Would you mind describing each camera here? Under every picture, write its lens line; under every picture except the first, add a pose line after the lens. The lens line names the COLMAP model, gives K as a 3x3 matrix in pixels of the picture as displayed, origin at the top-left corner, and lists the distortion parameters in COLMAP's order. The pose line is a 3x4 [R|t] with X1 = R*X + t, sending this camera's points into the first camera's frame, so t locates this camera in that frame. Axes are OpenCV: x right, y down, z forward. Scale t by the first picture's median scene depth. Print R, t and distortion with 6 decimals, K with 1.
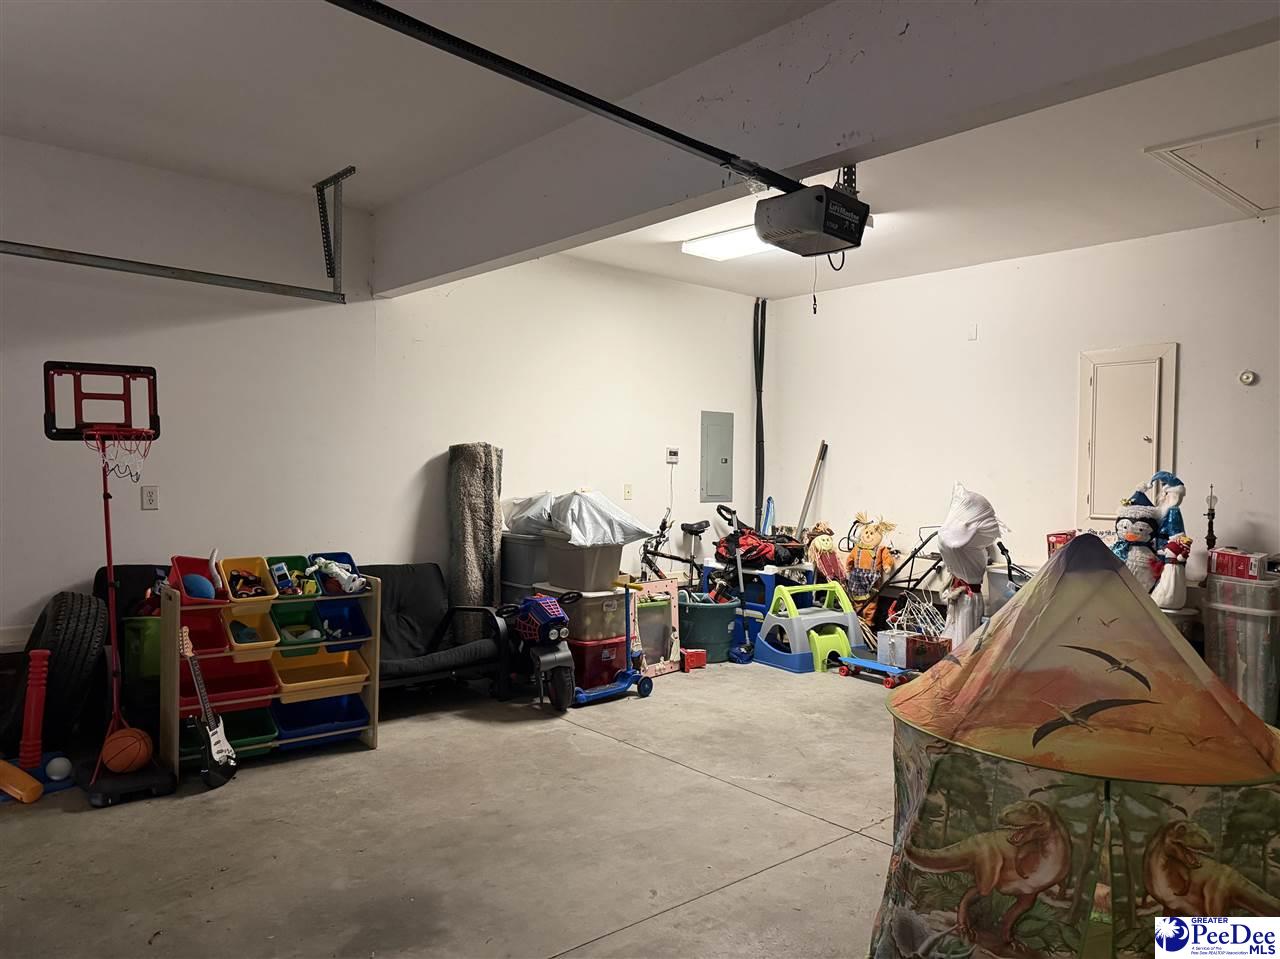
lens RADIAL K [[894.8, 0, 646.3], [0, 894.8, 486.8], [0, 0, 1]] dist [0.033381, -0.054215]
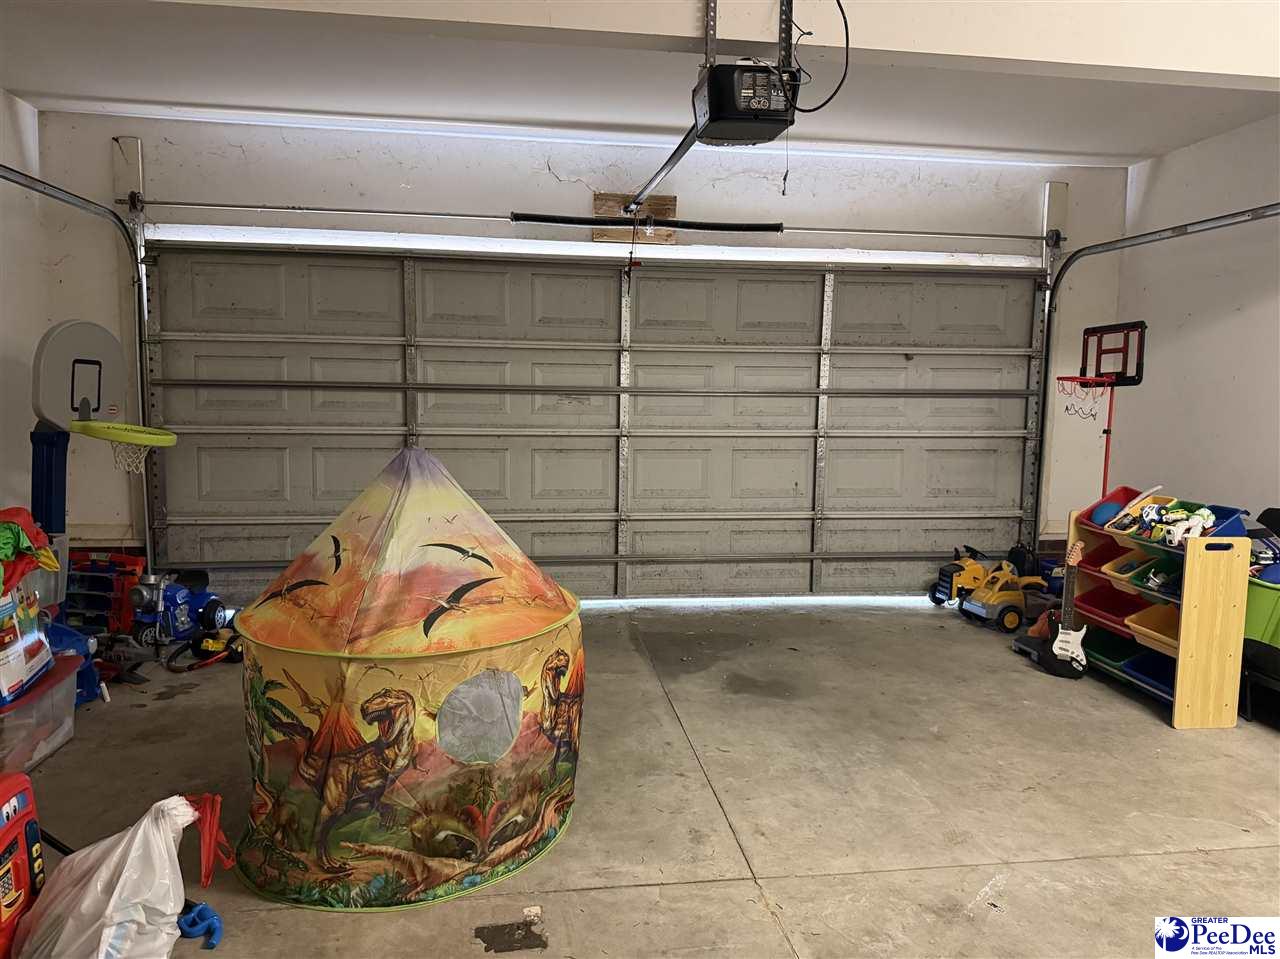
lens RADIAL K [[894.8, 0, 643.2], [0, 894.8, 477.6], [0, 0, 1]] dist [0.033381, -0.054215]
pose [[-0.544626, 0.055239, -0.836858, 0.801329], [-0.039579, 0.995024, 0.091437, -0.015104], [0.837745, 0.082921, -0.539730, 1.159561]]
